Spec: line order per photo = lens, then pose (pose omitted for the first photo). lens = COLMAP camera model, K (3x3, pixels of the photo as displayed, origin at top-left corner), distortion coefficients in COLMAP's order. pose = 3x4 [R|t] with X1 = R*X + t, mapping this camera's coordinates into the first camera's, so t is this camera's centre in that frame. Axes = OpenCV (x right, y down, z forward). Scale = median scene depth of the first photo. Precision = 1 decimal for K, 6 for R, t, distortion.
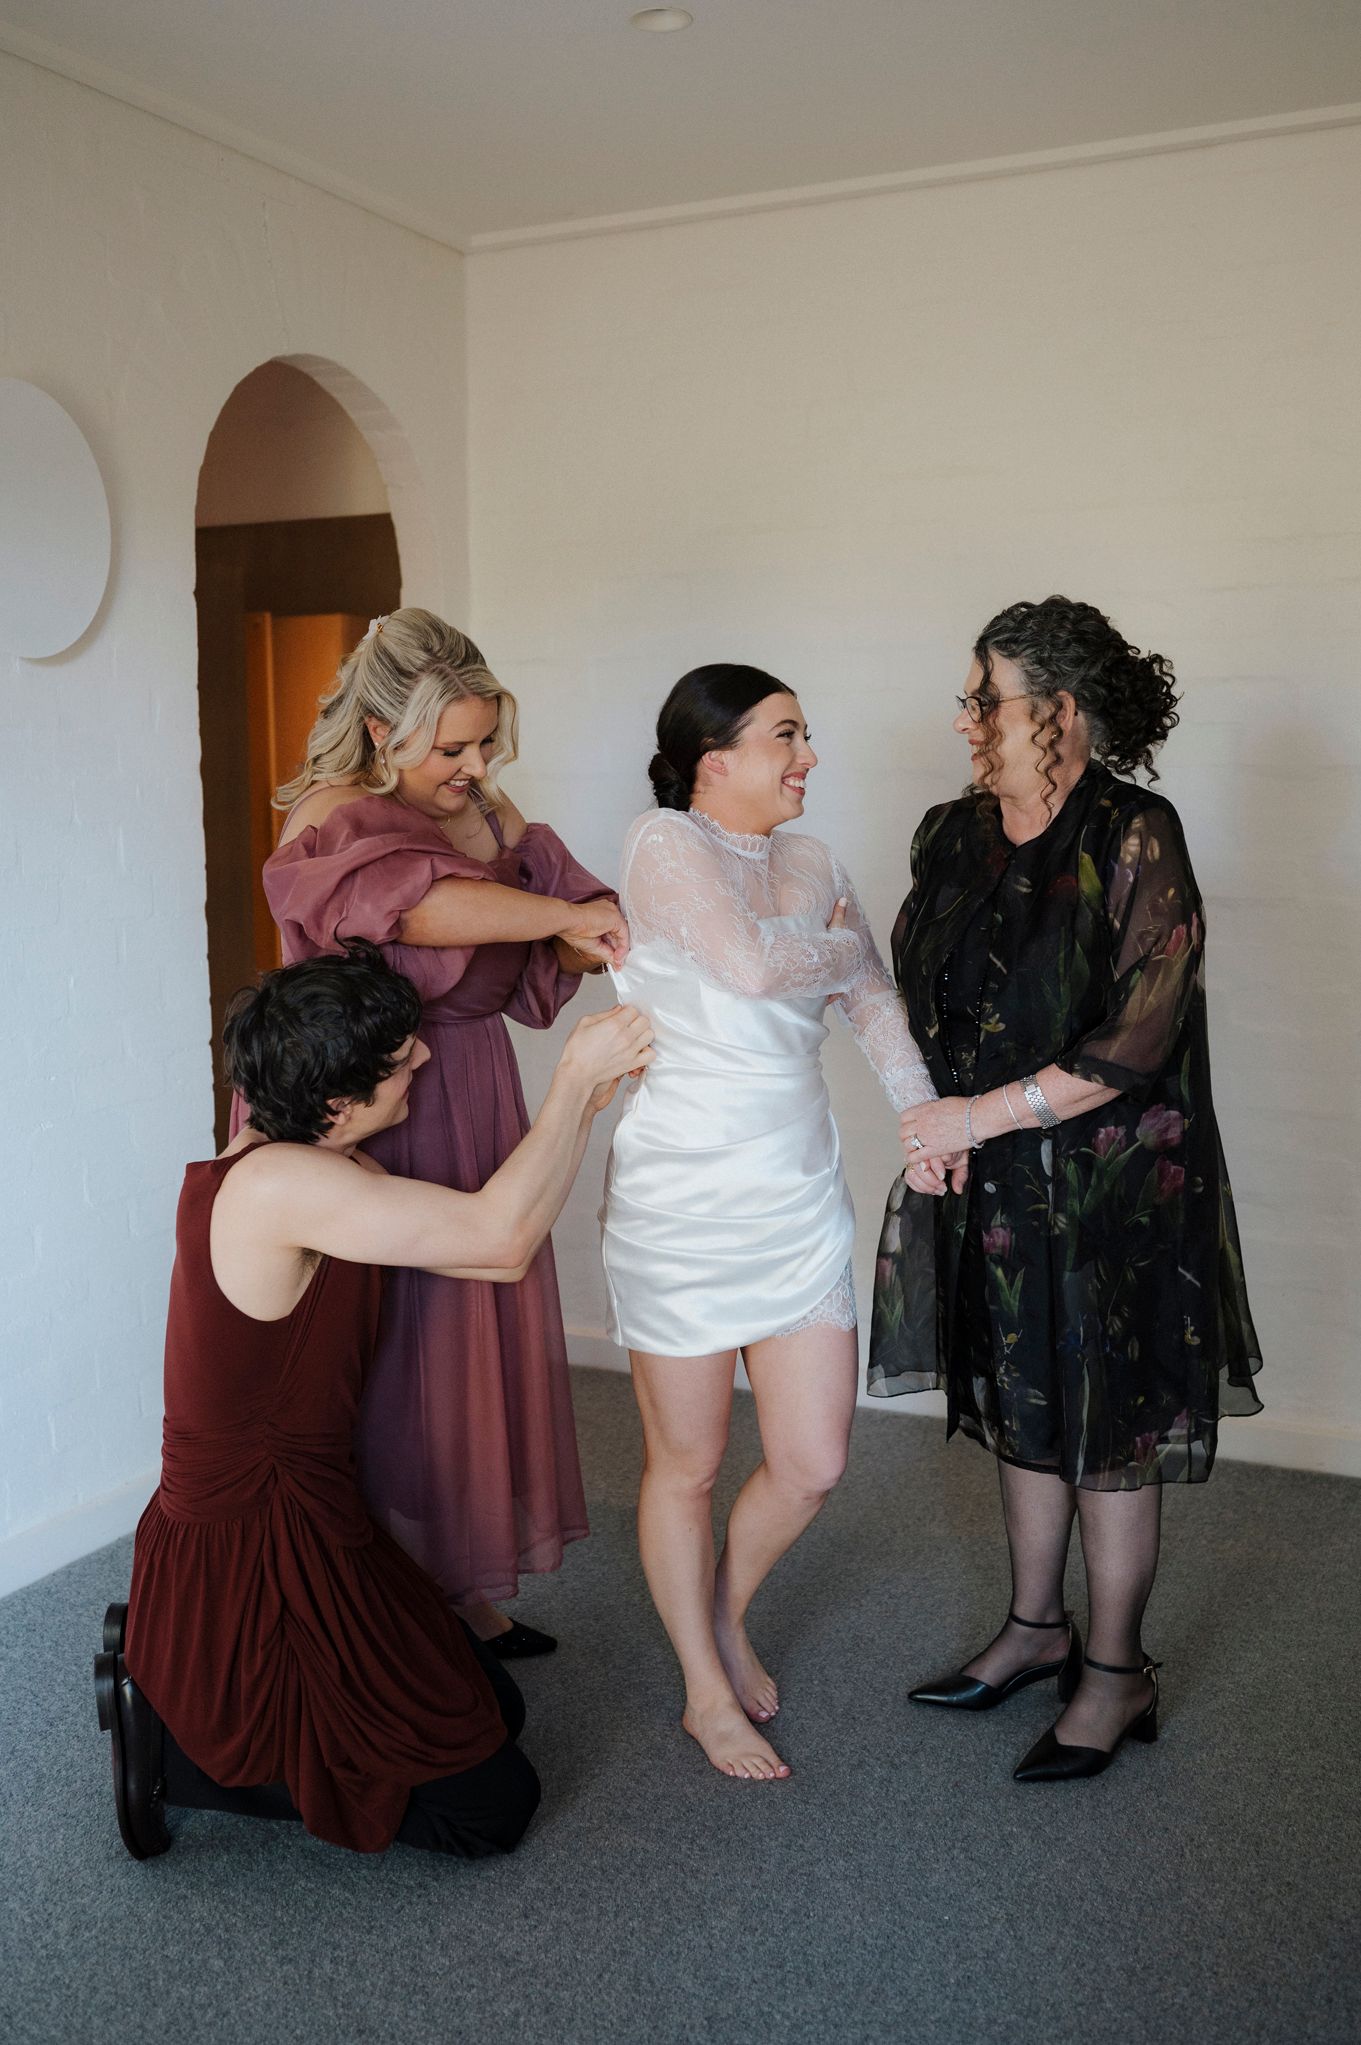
lens RADIAL K [[1926.2, 0, 680.5], [0, 1926.2, 1022.5], [0, 0, 1]] dist [0.008135, -0.002281]
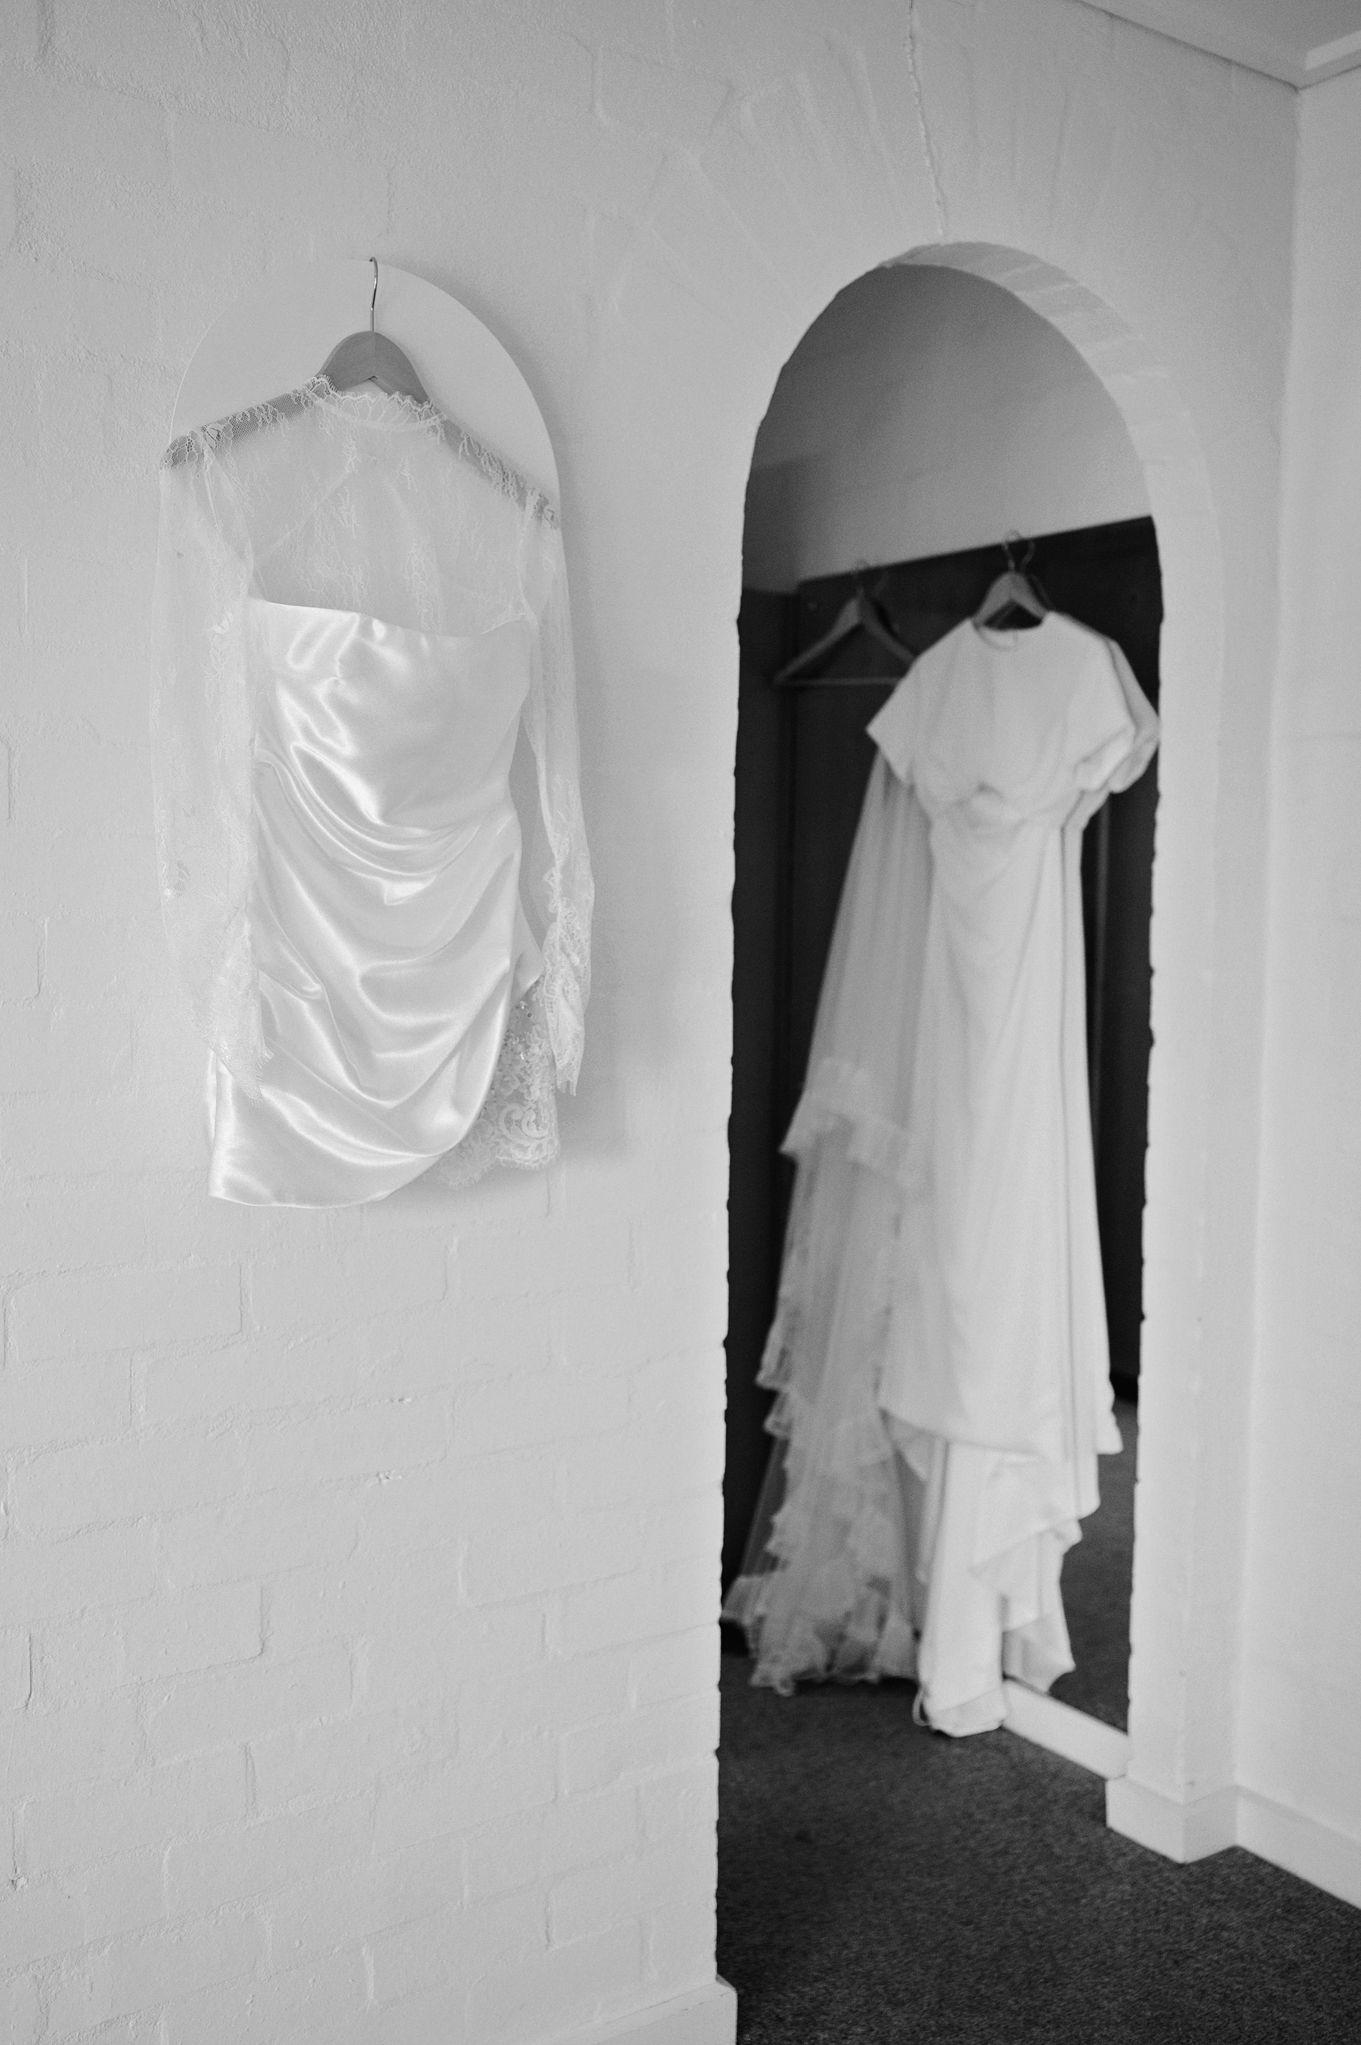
lens RADIAL K [[1926.2, 0, 680.5], [0, 1926.2, 1022.5], [0, 0, 1]] dist [0.008135, -0.002281]
pose [[0.872249, 0.054310, -0.486037, 0.041436], [-0.082406, 0.995927, -0.036602, -0.072256], [0.482069, 0.071978, 0.873171, 0.472929]]
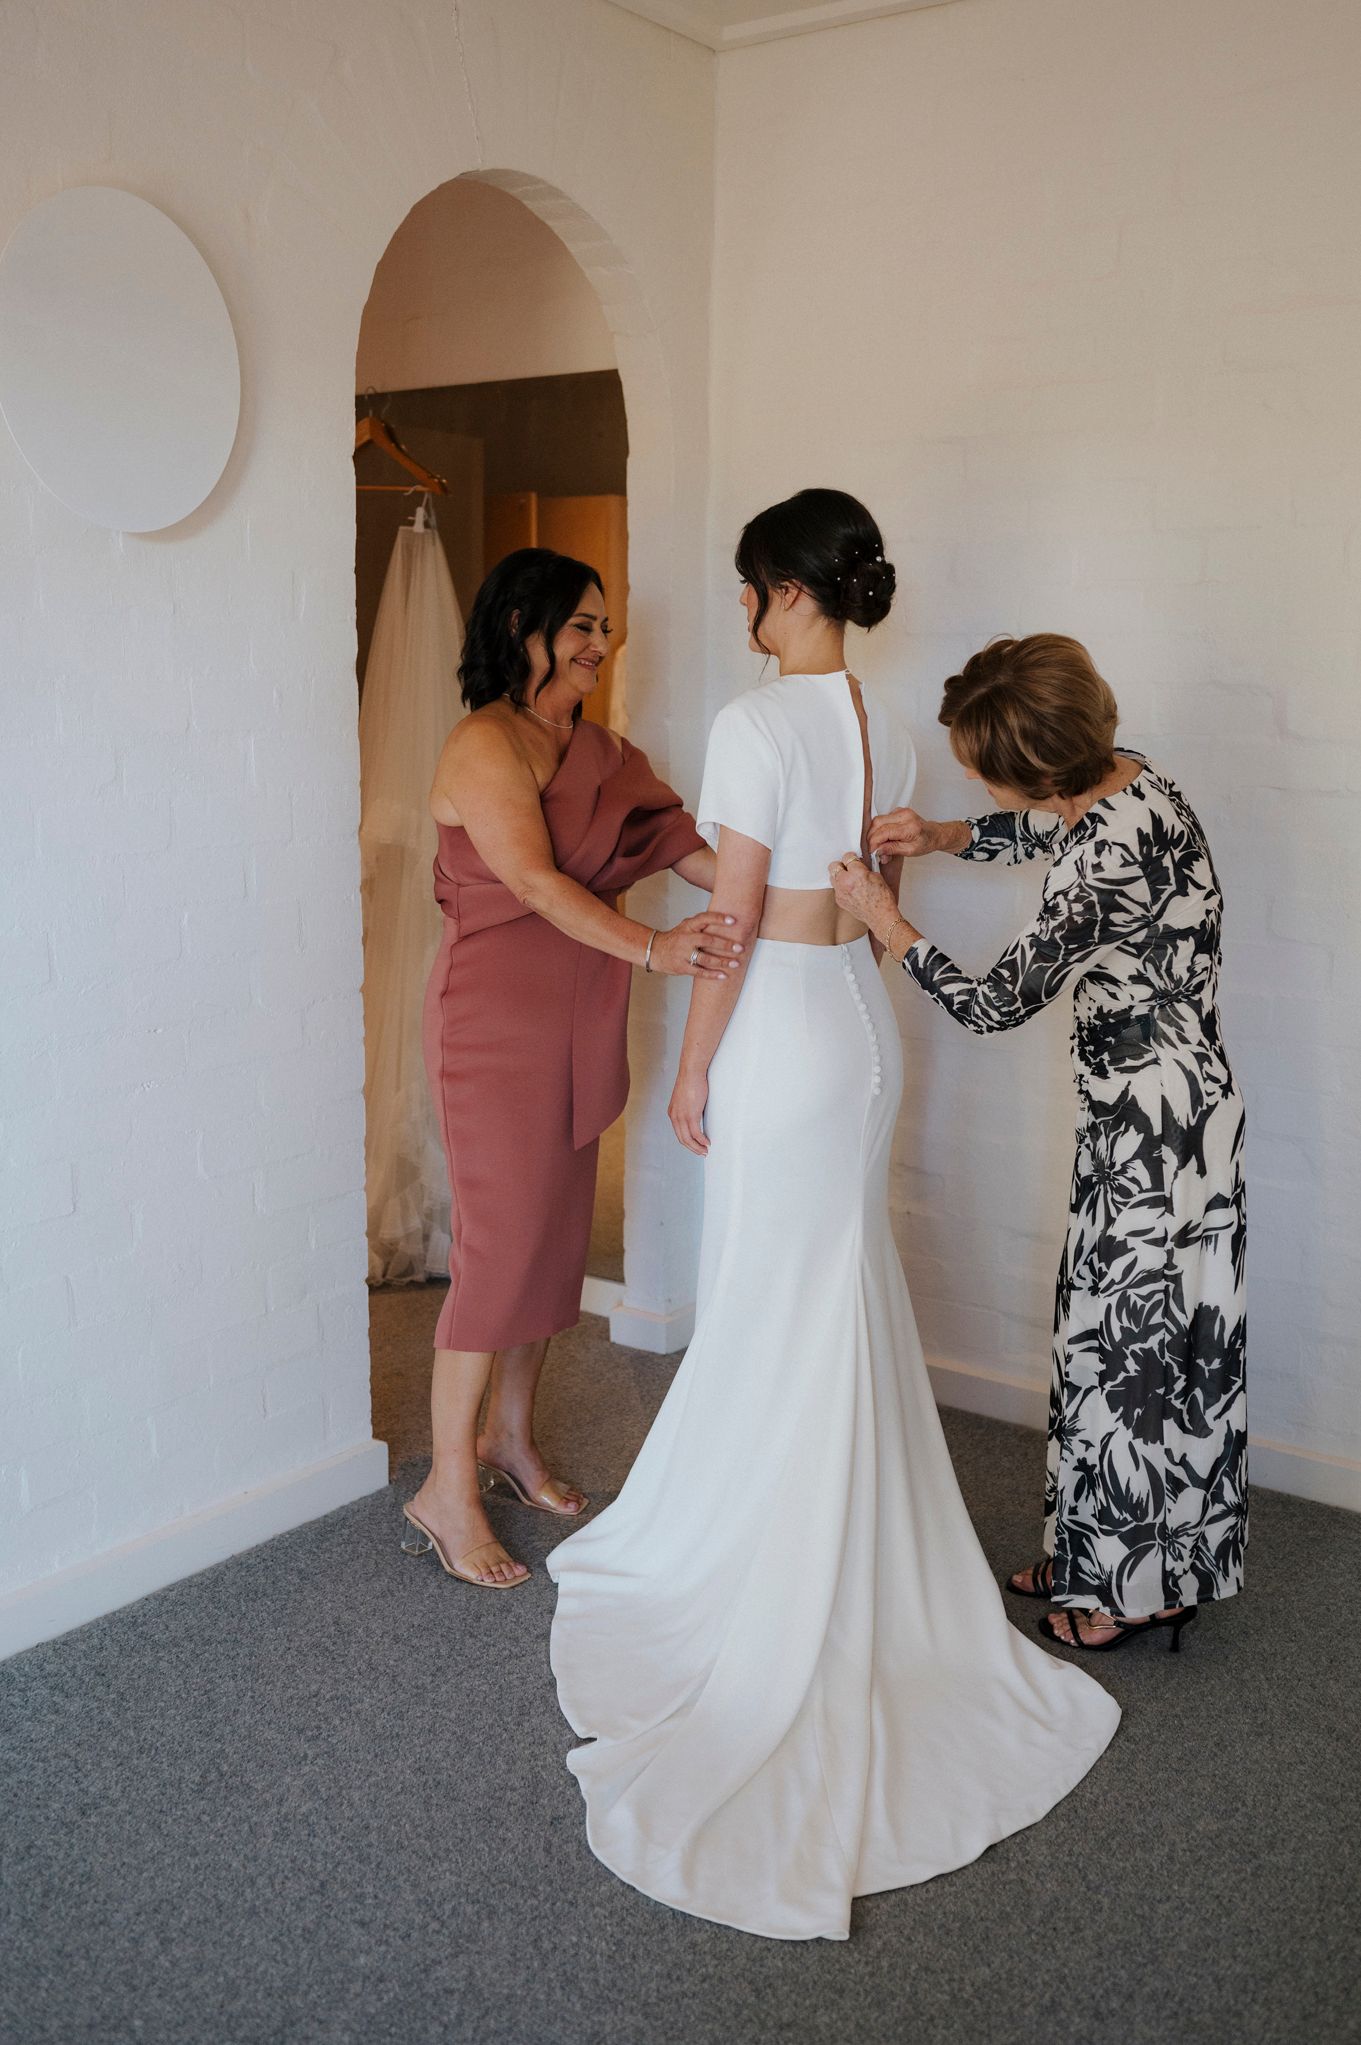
lens RADIAL K [[1926.2, 0, 680.5], [0, 1926.2, 1022.5], [0, 0, 1]] dist [0.008135, -0.002281]
pose [[0.983880, 0.049620, -0.171810, 0.046657], [-0.040356, 0.997558, 0.057003, -0.031247], [0.174219, -0.049151, 0.983480, 0.190109]]
